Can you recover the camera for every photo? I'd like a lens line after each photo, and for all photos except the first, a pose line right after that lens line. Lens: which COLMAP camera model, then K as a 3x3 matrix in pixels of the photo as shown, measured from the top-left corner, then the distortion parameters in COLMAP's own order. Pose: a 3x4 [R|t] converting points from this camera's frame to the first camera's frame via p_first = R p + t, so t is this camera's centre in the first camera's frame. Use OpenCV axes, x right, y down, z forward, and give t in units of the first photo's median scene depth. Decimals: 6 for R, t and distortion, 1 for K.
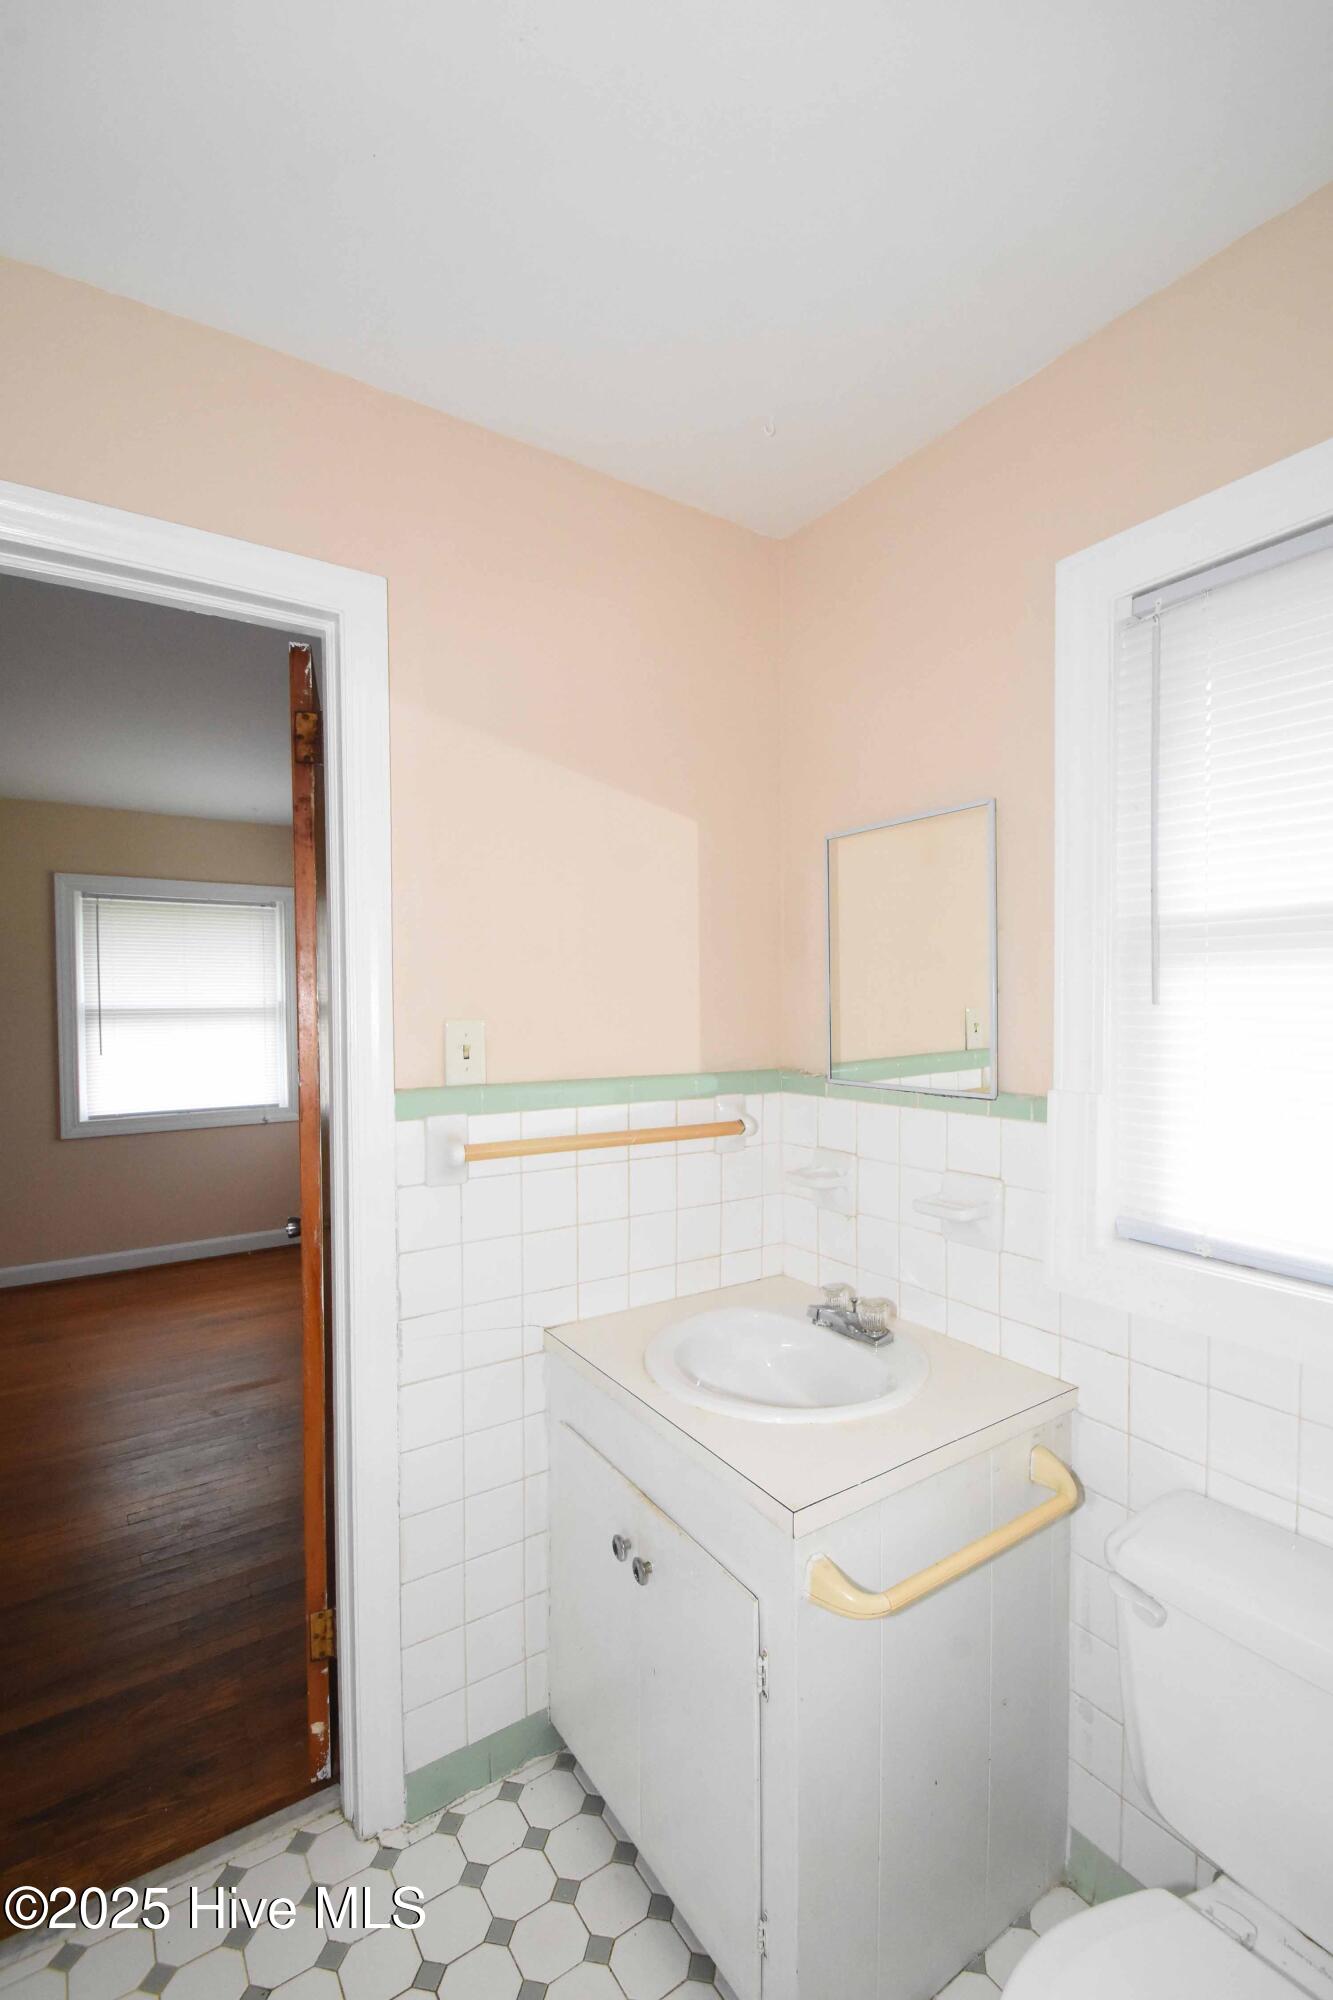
lens RADIAL K [[871.0, 0, 664.7], [0, 871.0, 1041.4], [0, 0, 1]] dist [0.015169, -0.014009]
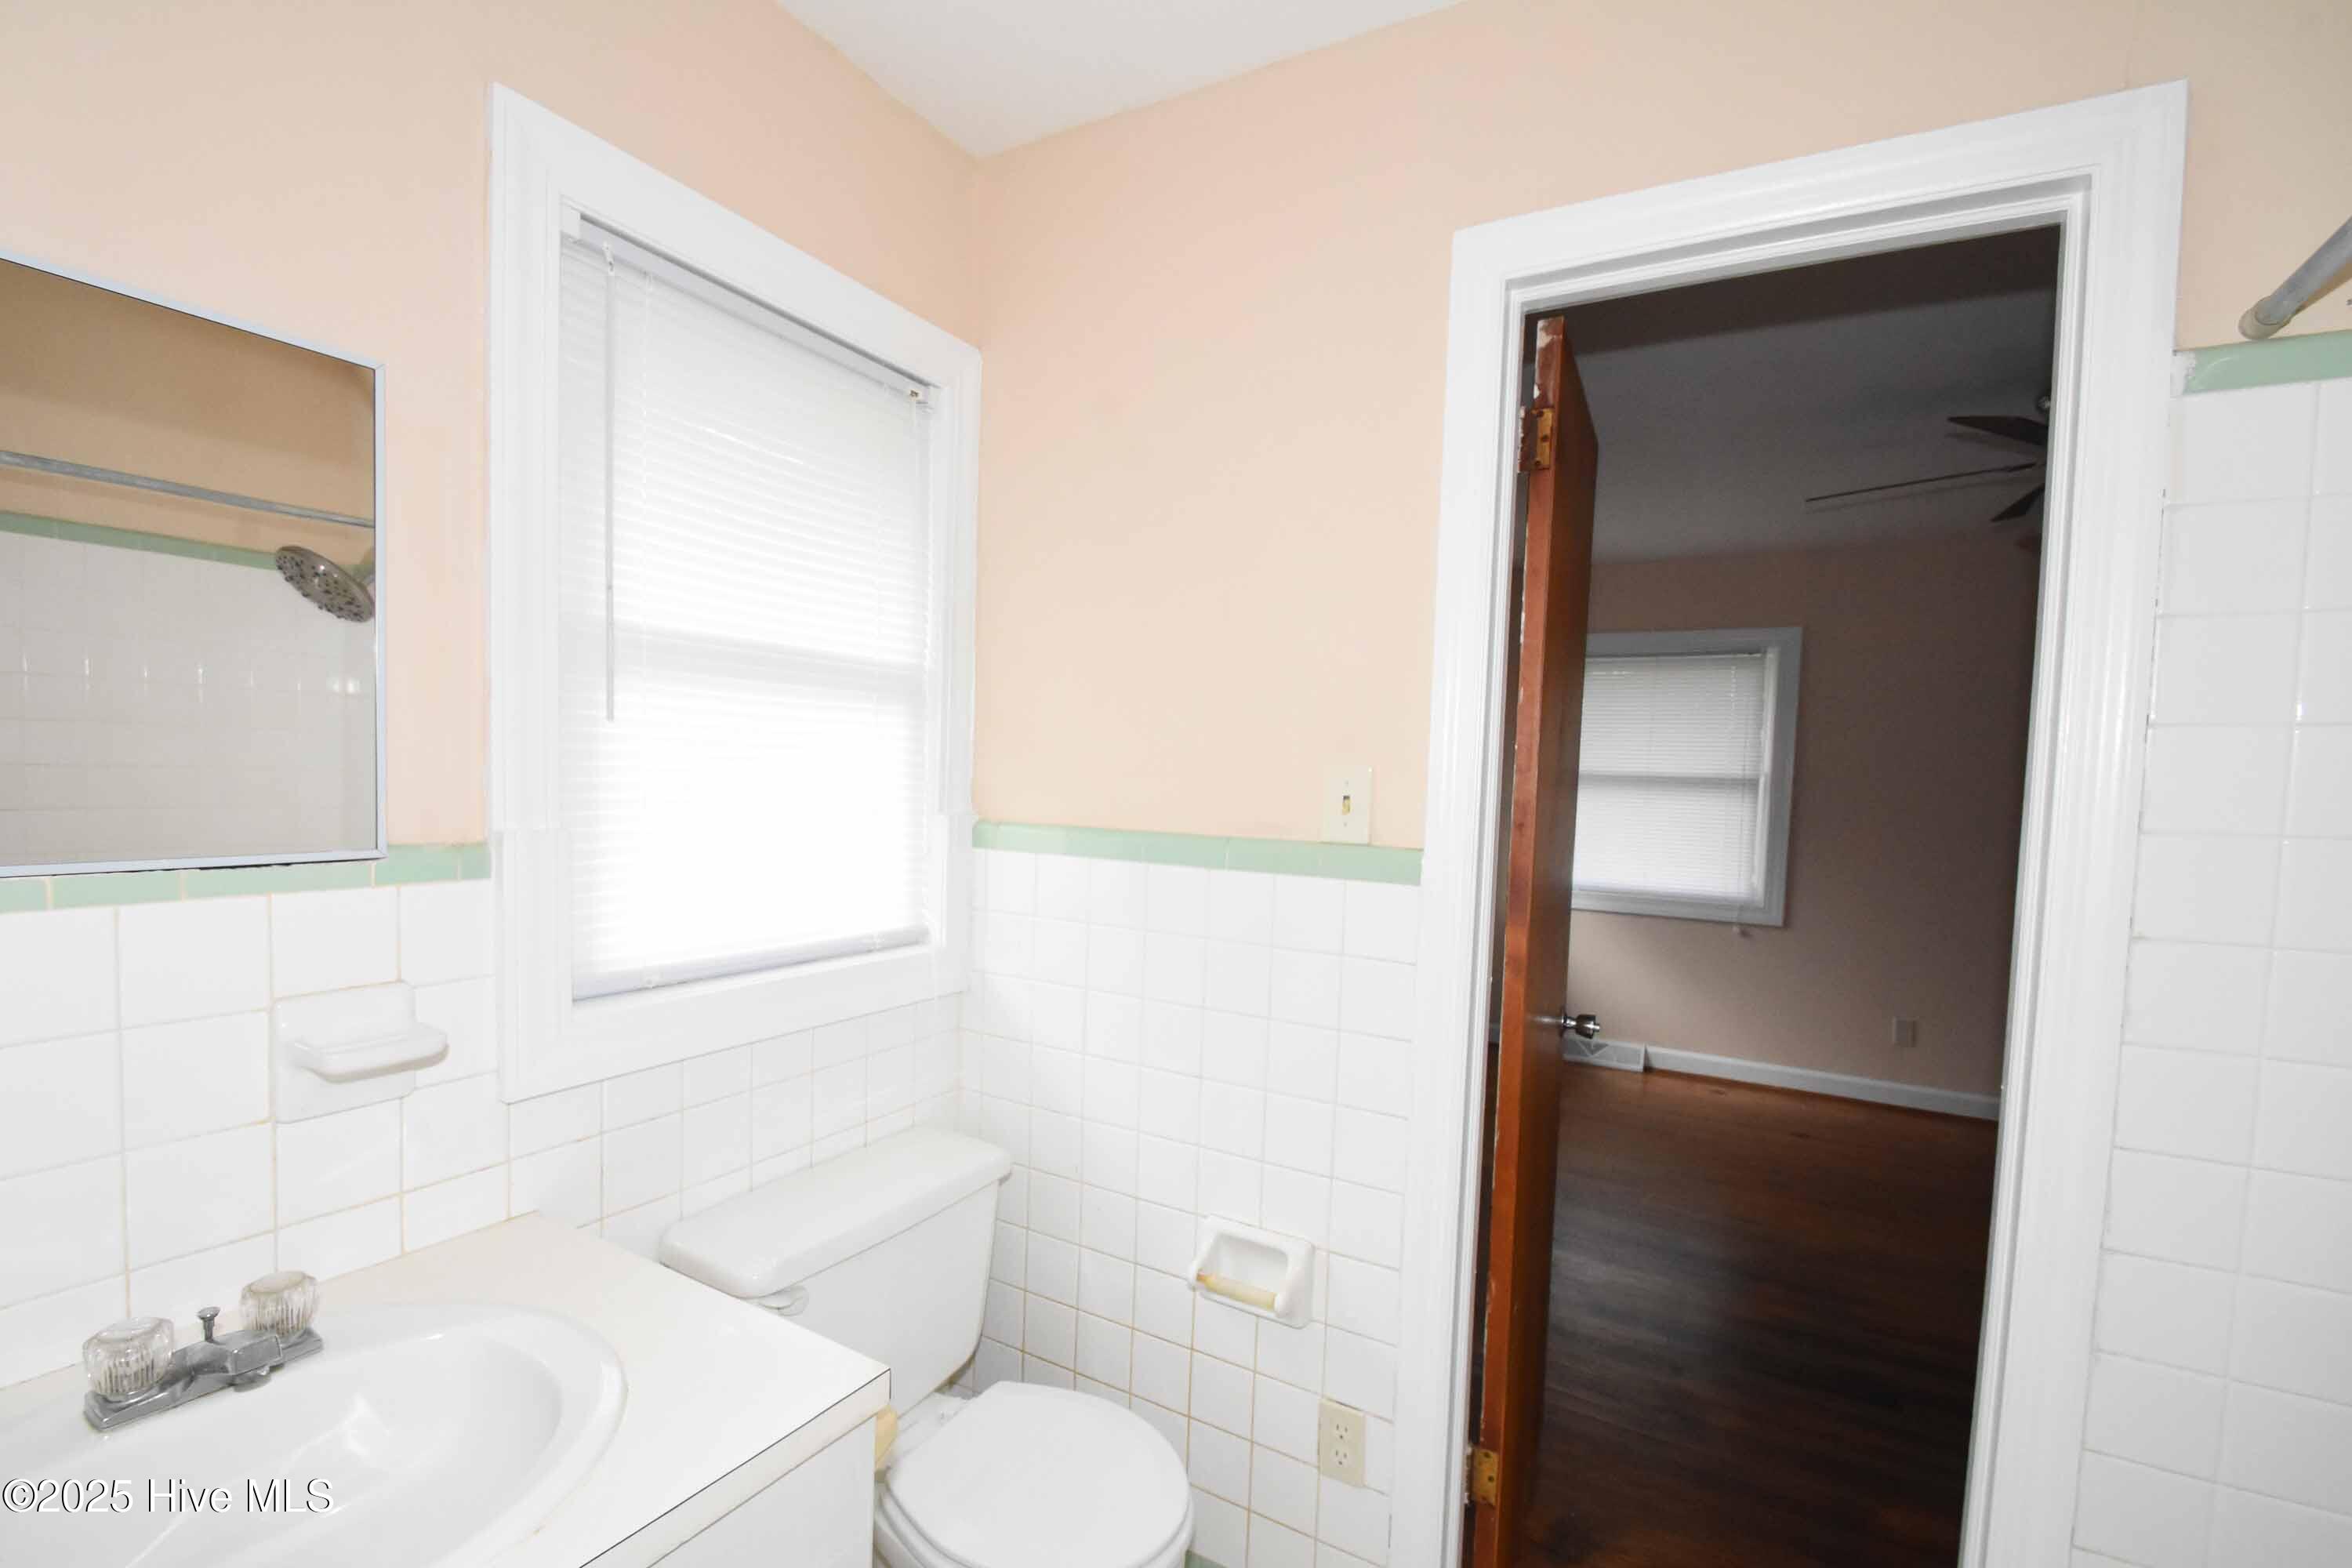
lens RADIAL K [[1024.3, 0, 1172.9], [0, 1024.3, 829.7], [0, 0, 1]] dist [0.015169, -0.014009]
pose [[-0.456512, -0.073761, 0.886654, -0.615126], [-0.014658, 0.997046, 0.075397, -0.019836], [-0.889596, 0.021423, -0.456245, 0.975463]]
